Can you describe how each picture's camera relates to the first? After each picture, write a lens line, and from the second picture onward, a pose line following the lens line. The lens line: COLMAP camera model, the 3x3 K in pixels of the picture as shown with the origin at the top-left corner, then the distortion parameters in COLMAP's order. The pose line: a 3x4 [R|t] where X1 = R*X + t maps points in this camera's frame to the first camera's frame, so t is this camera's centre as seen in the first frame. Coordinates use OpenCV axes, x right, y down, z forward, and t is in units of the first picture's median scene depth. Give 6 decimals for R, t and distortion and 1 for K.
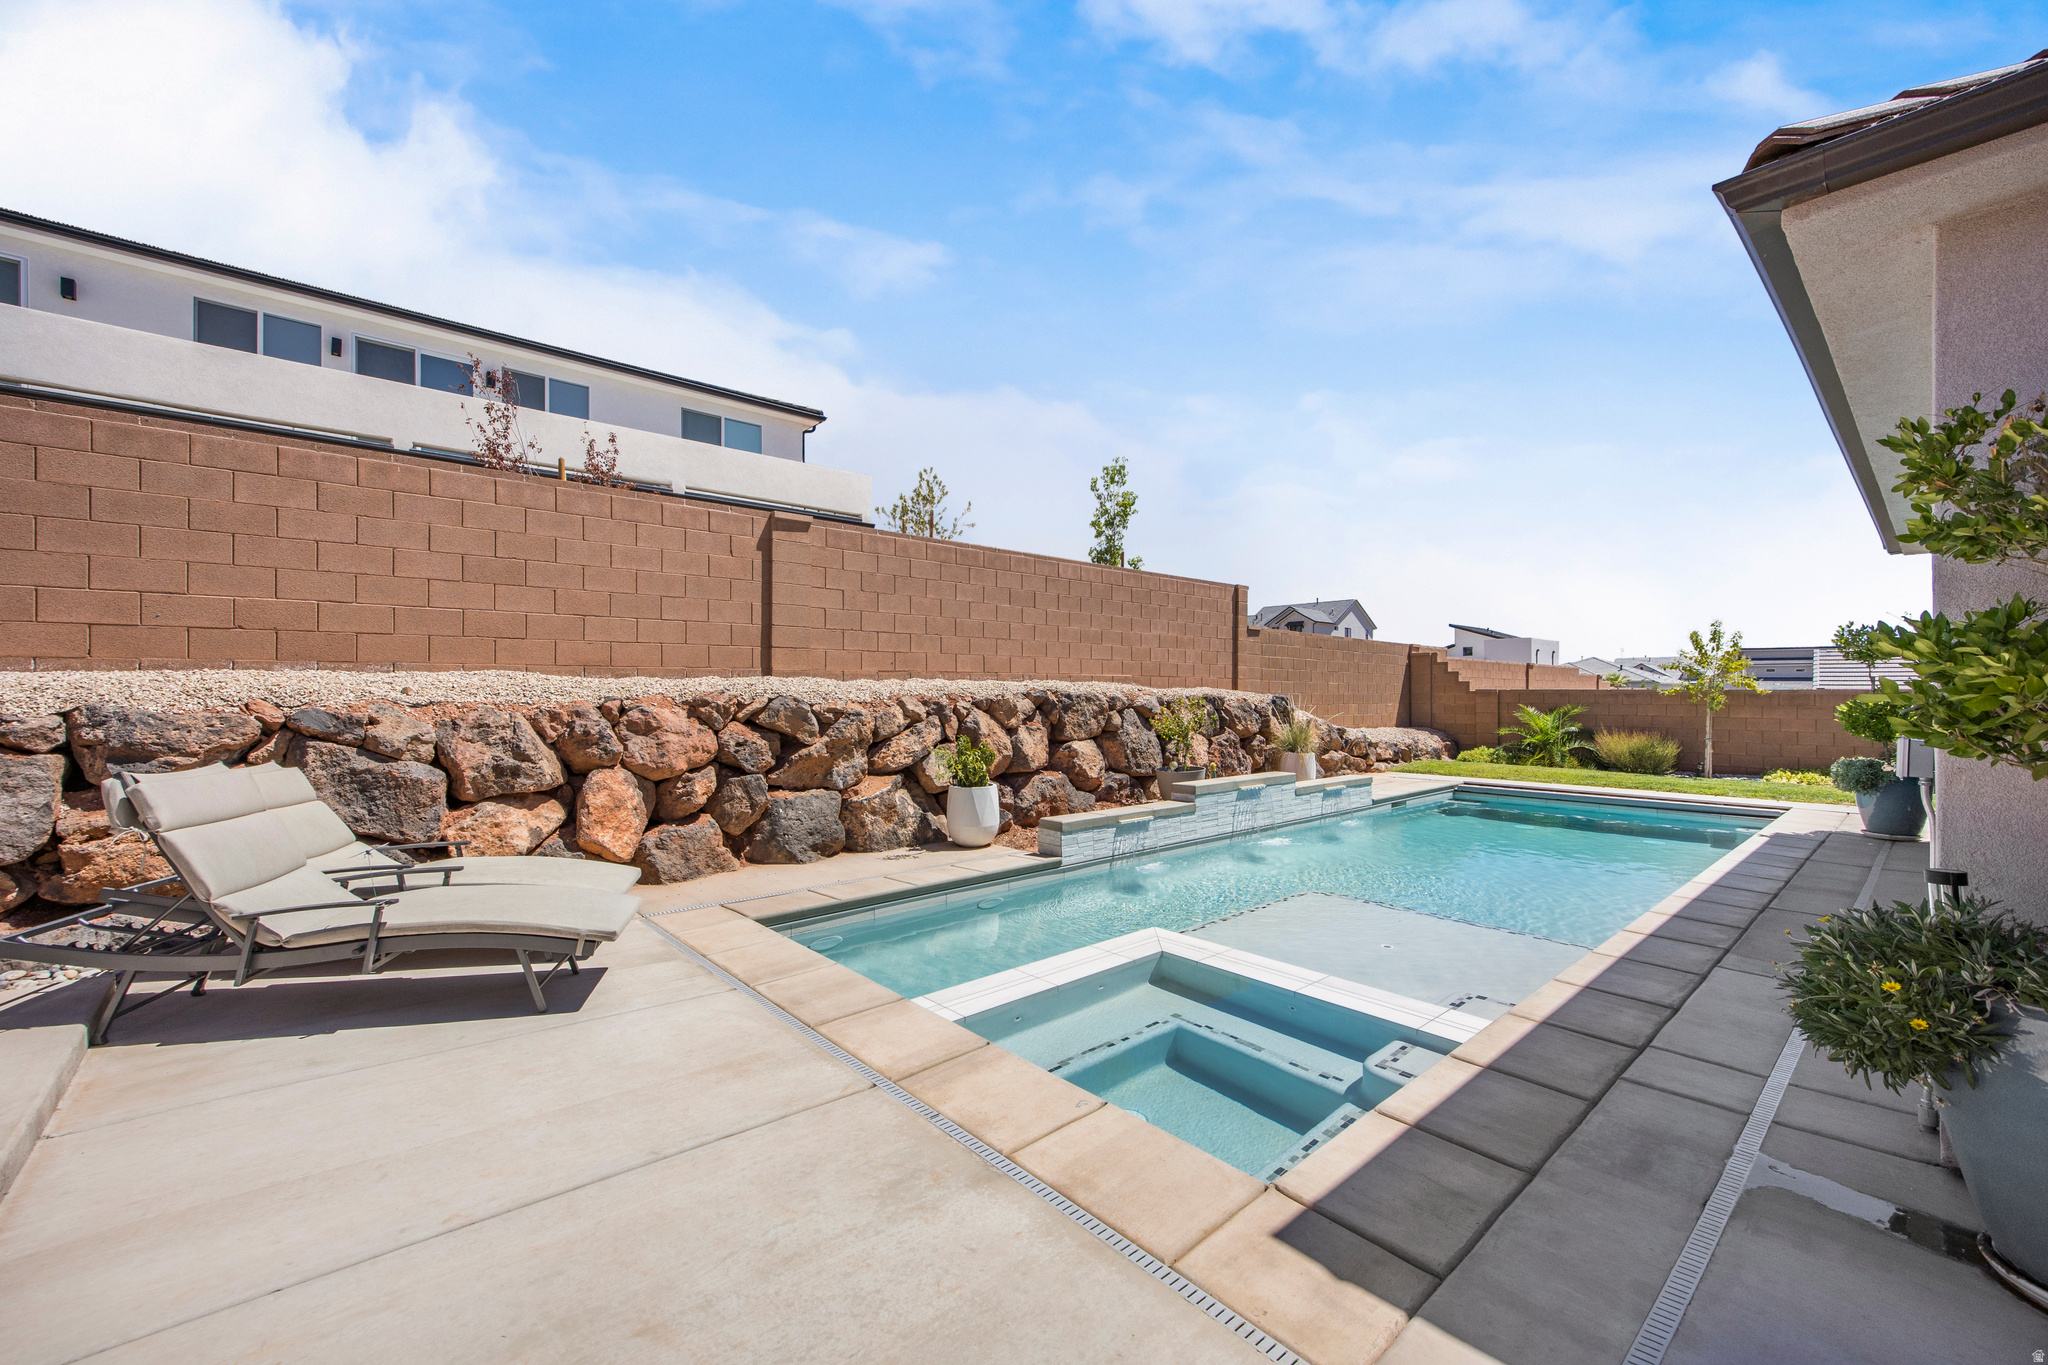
lens RADIAL K [[828.6, 0, 1019.1], [0, 828.6, 684.6], [0, 0, 1]] dist [-0.000585, -0.000104]
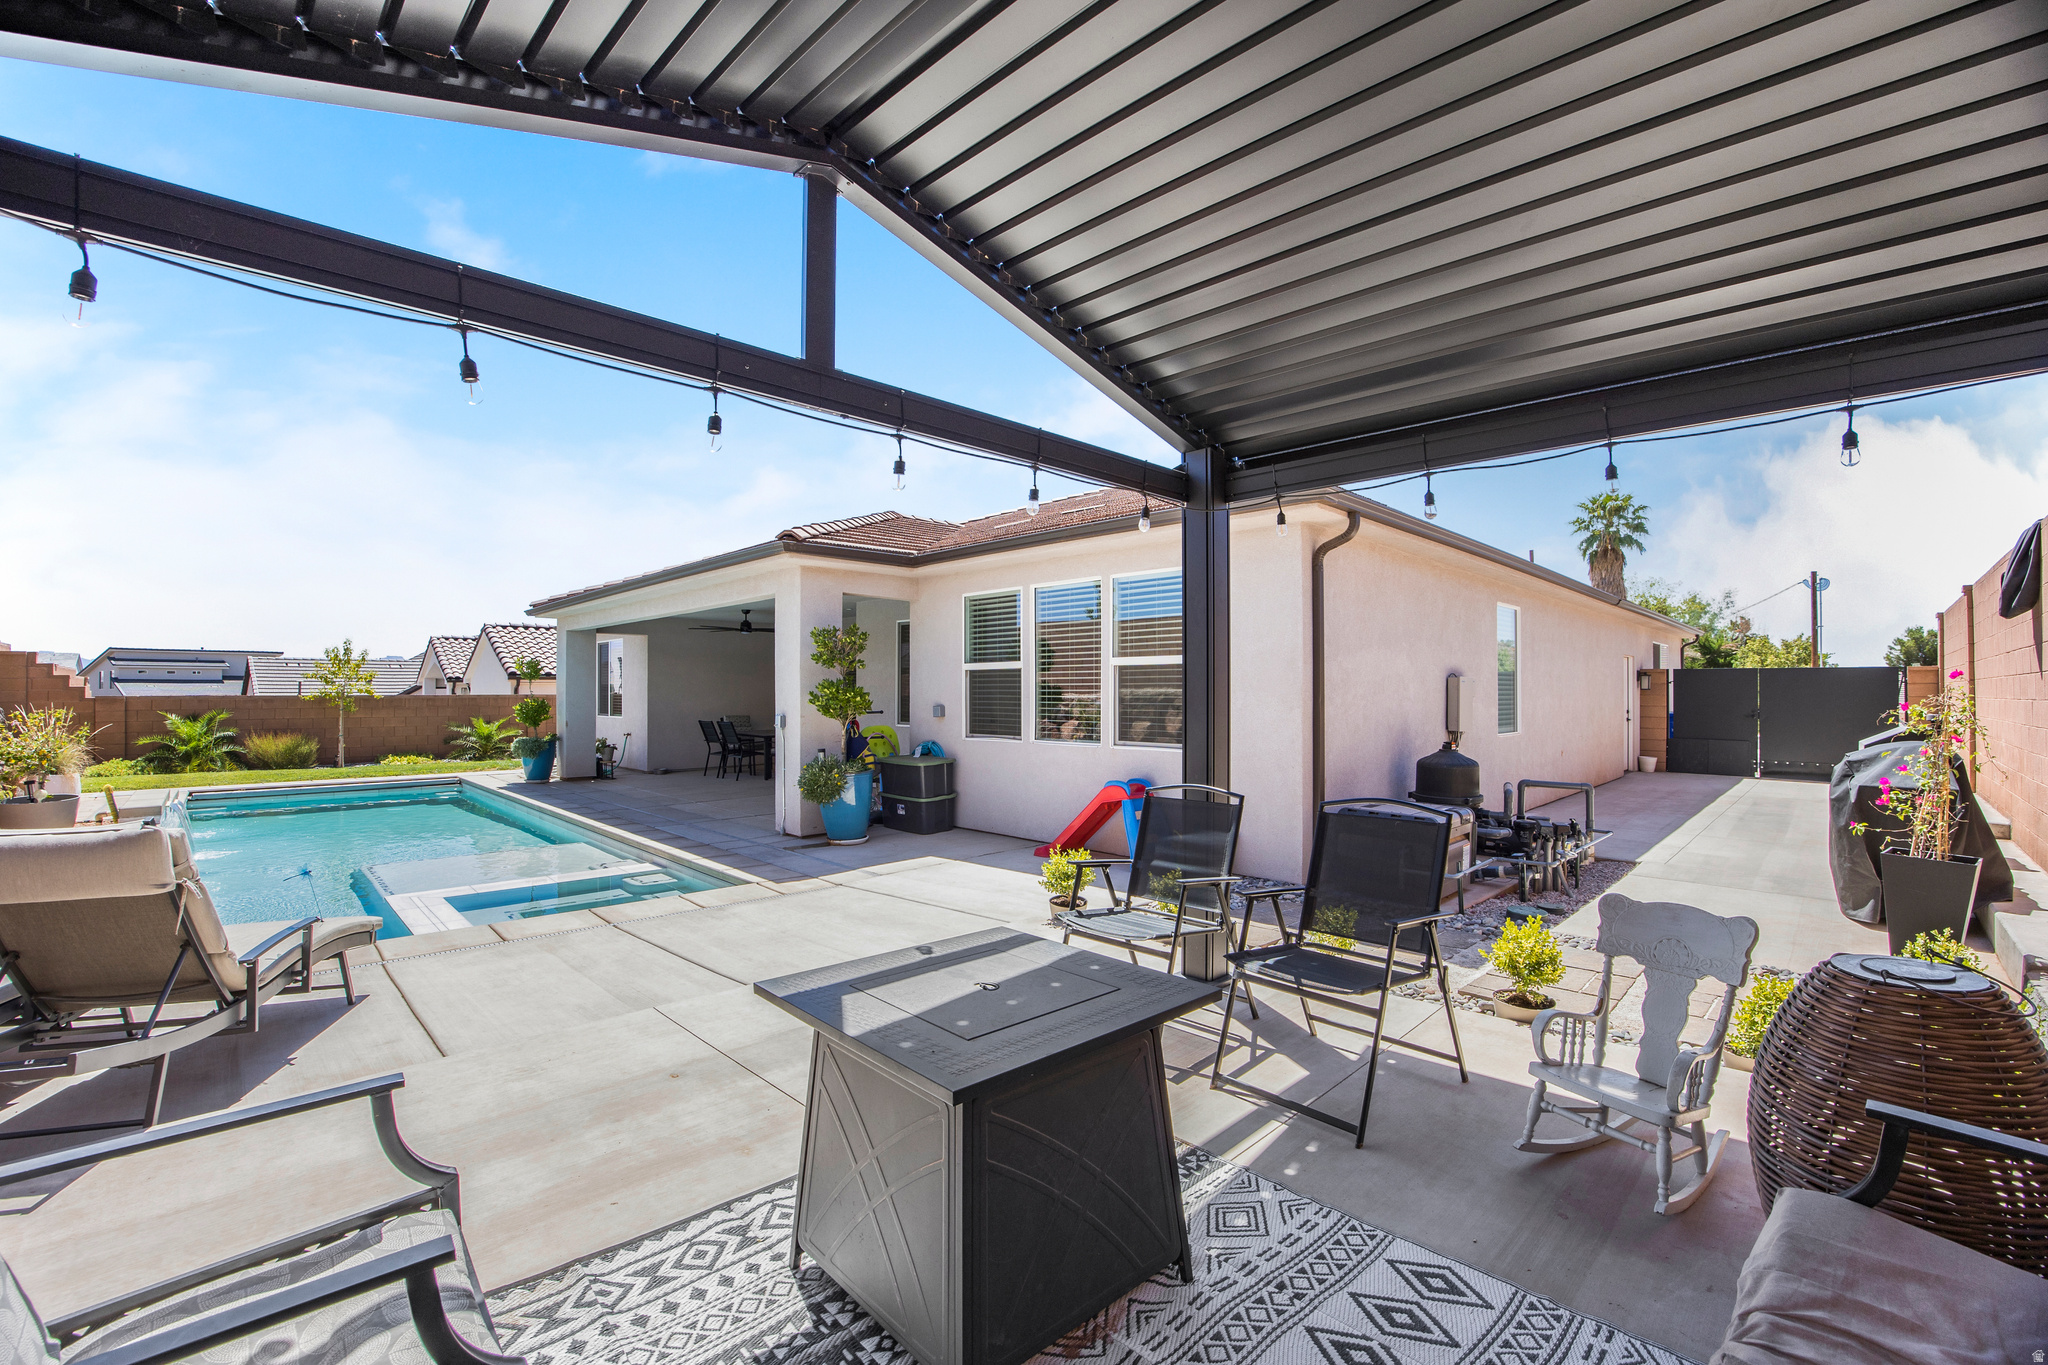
lens RADIAL K [[928.6, 0, 1019.8], [0, 928.6, 684.7], [0, 0, 1]] dist [0.000089, 0.000002]
pose [[-0.042813, 0.002622, 0.999080, -0.558883], [-0.005365, 0.999982, -0.002854, -0.010743], [-0.999069, -0.005482, -0.042798, 0.048626]]
